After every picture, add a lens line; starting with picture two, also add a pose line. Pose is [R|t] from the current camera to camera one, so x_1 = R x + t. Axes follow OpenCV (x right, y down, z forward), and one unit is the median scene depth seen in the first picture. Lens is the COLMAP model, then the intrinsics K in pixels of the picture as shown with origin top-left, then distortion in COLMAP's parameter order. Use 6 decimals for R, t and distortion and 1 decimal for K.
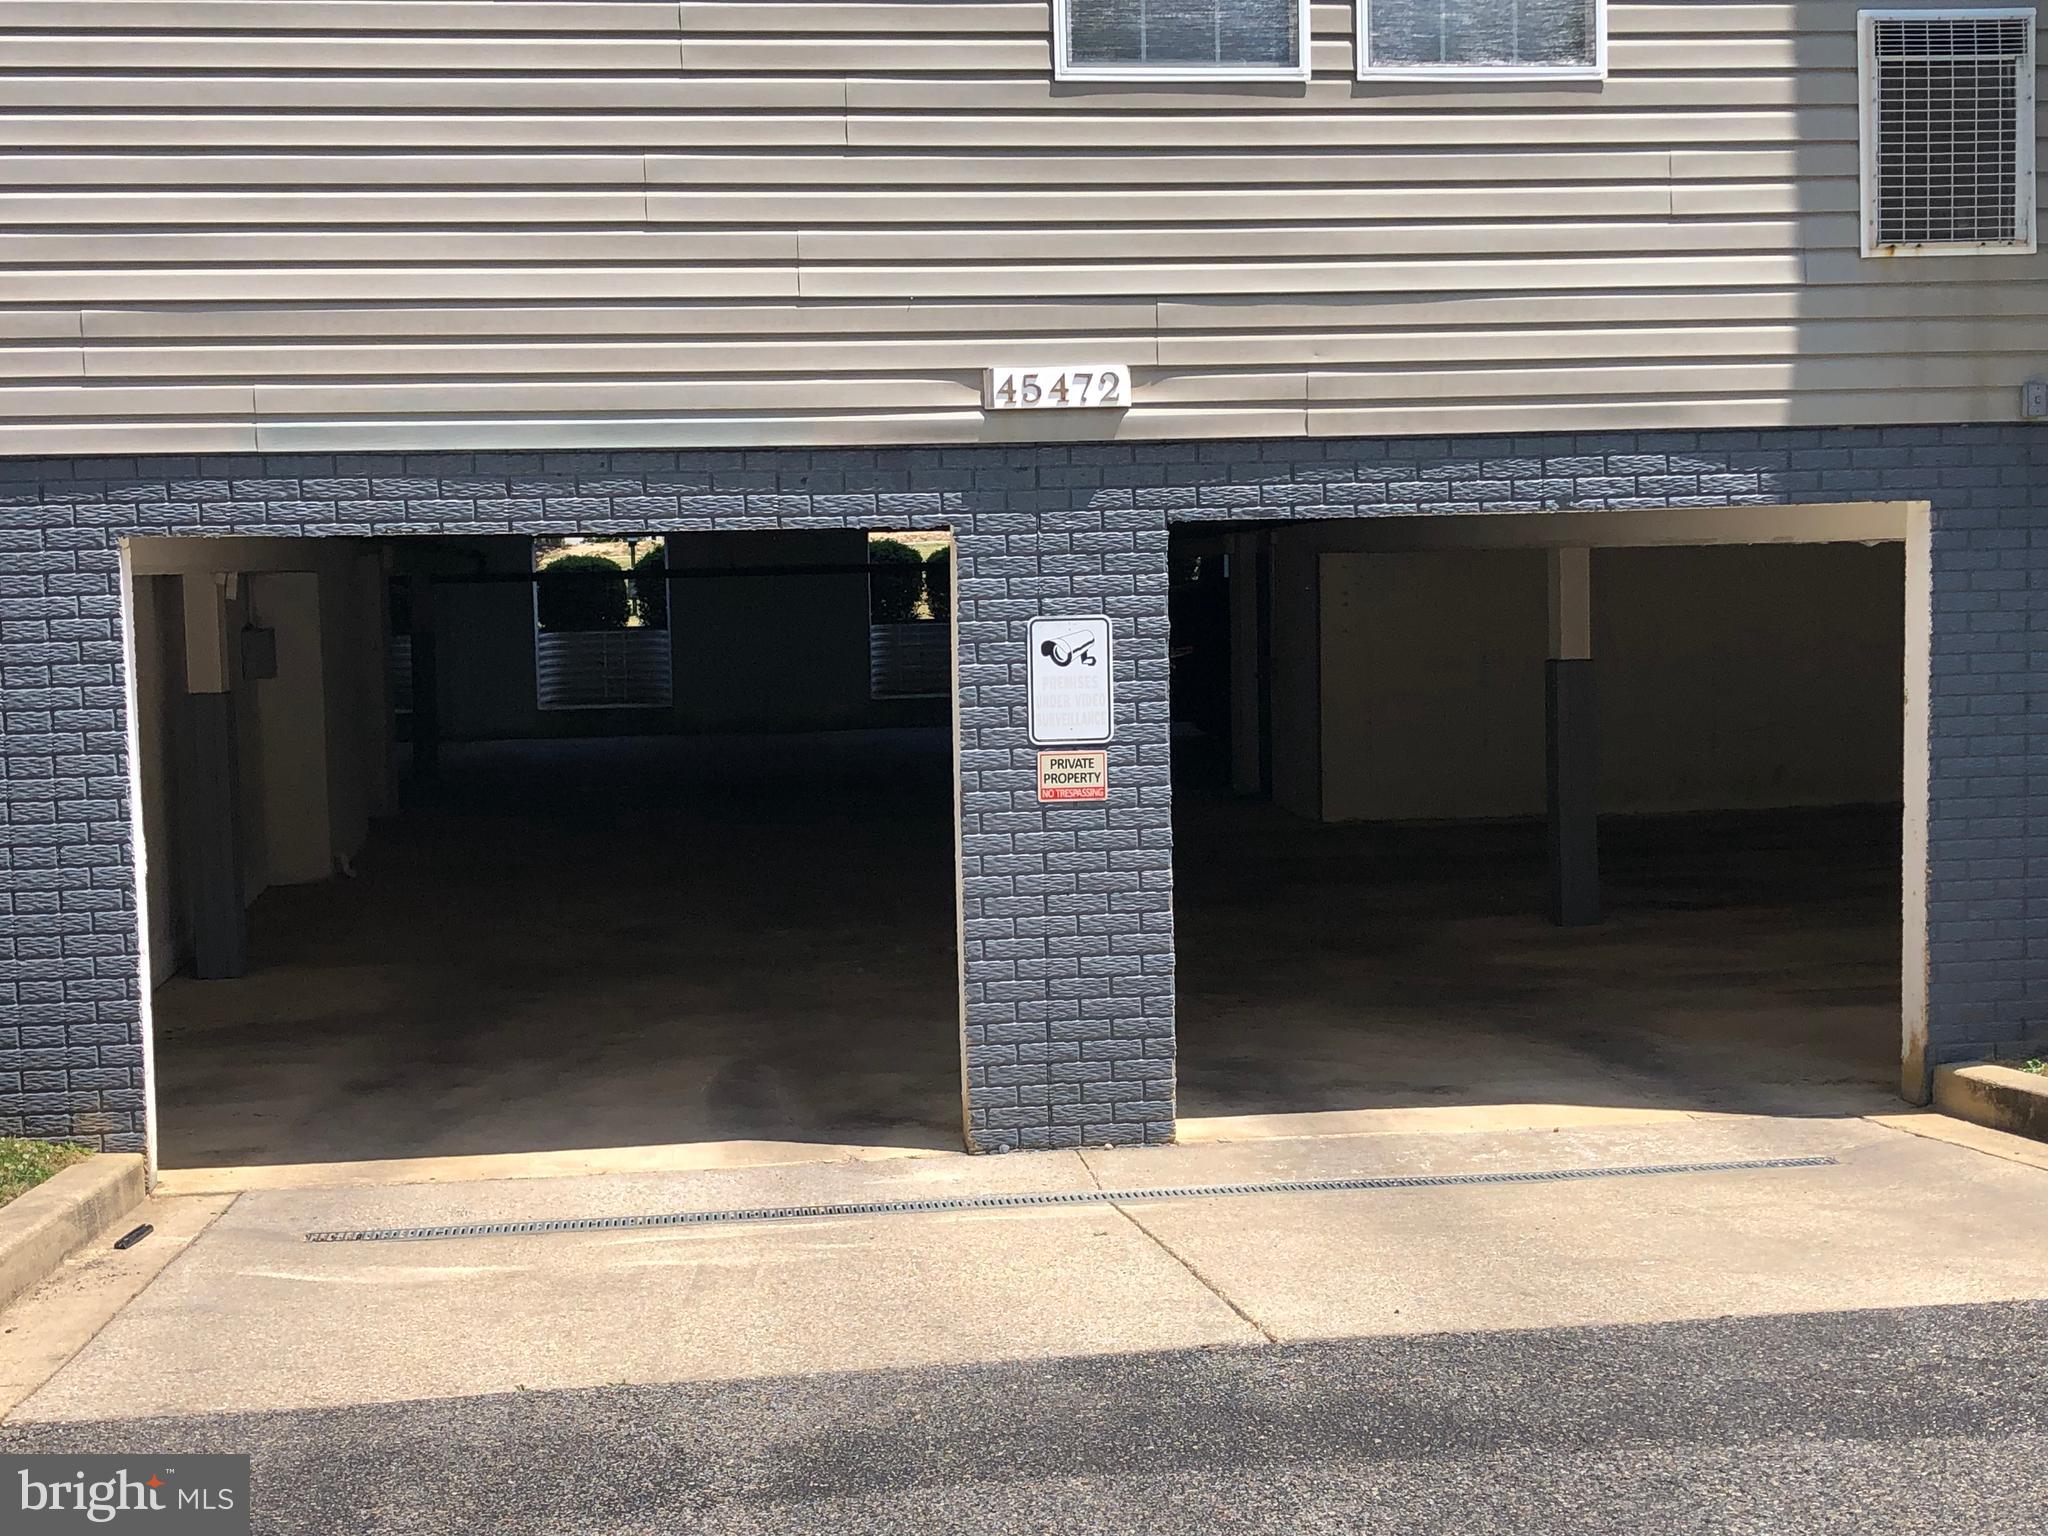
lens RADIAL K [[2686.6, 0, 1023.4], [0, 2686.6, 772.5], [0, 0, 1]] dist [0.044082, 0.000000]
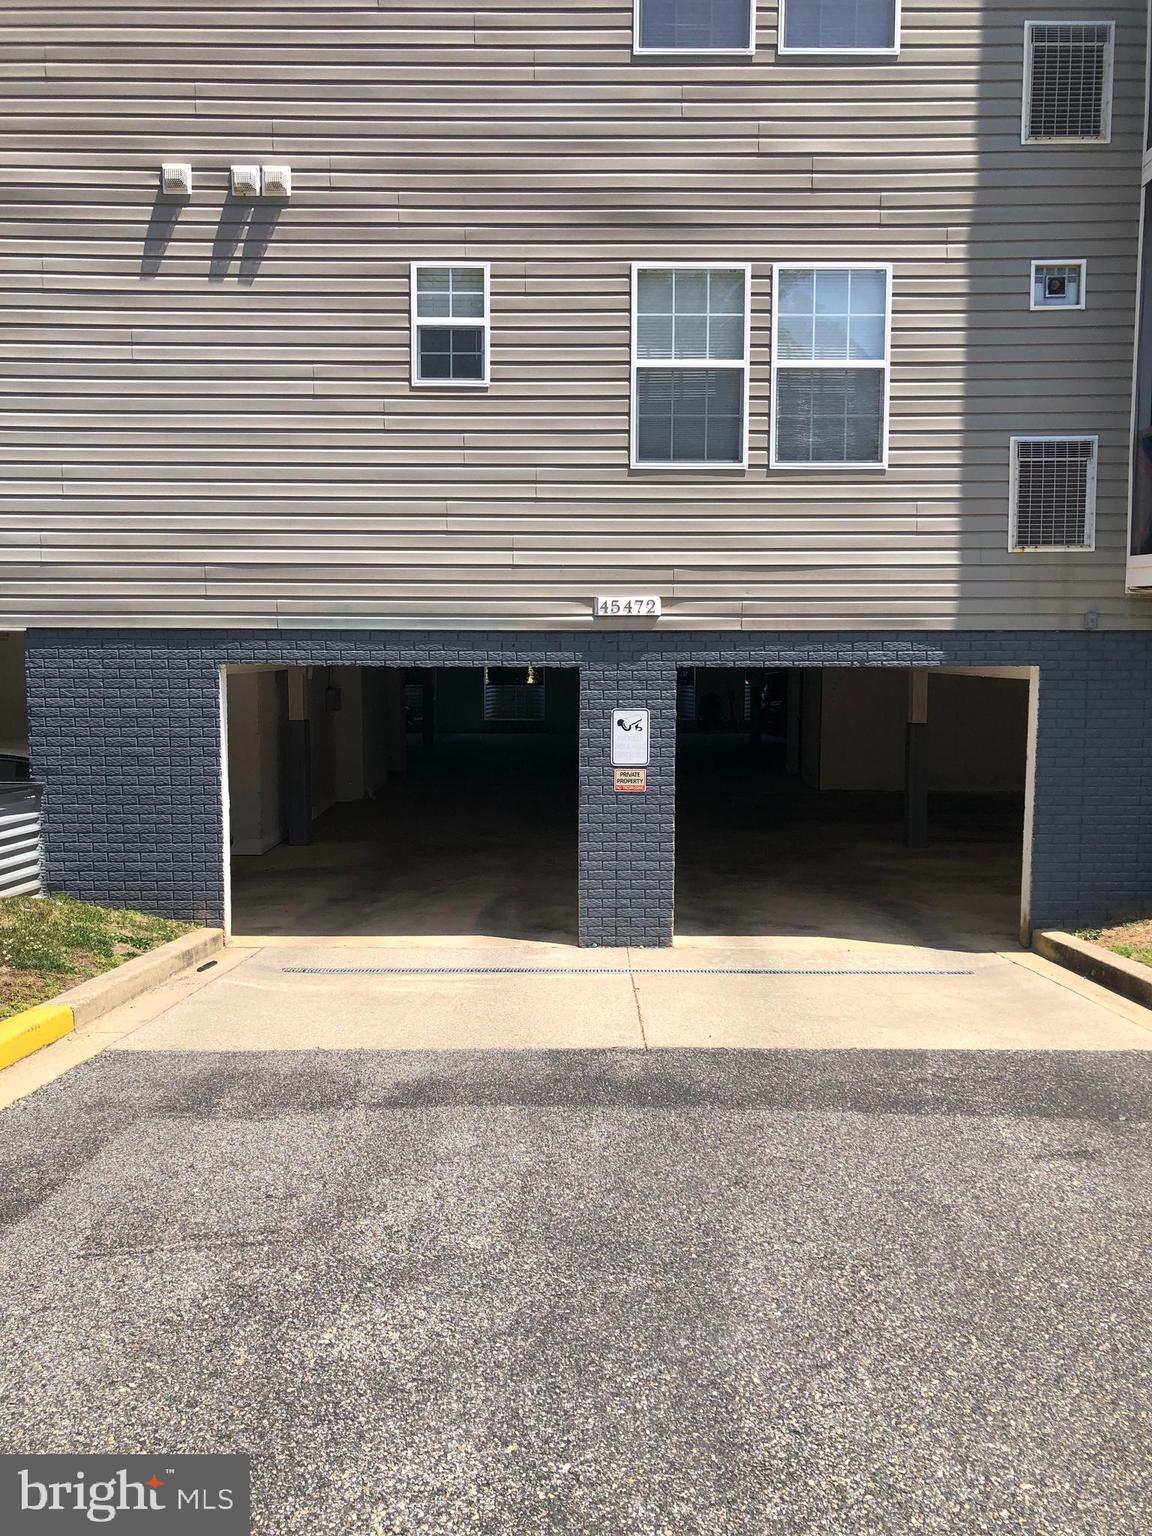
lens RADIAL K [[1248.0, 0, 573.4], [0, 1248.0, 760.4], [0, 0, 1]] dist [0.049795, -0.000124]
pose [[0.991958, 0.035196, -0.121575, 0.097996], [-0.034055, 0.999354, 0.011446, -0.025843], [0.121899, -0.007214, 0.992516, -0.033537]]
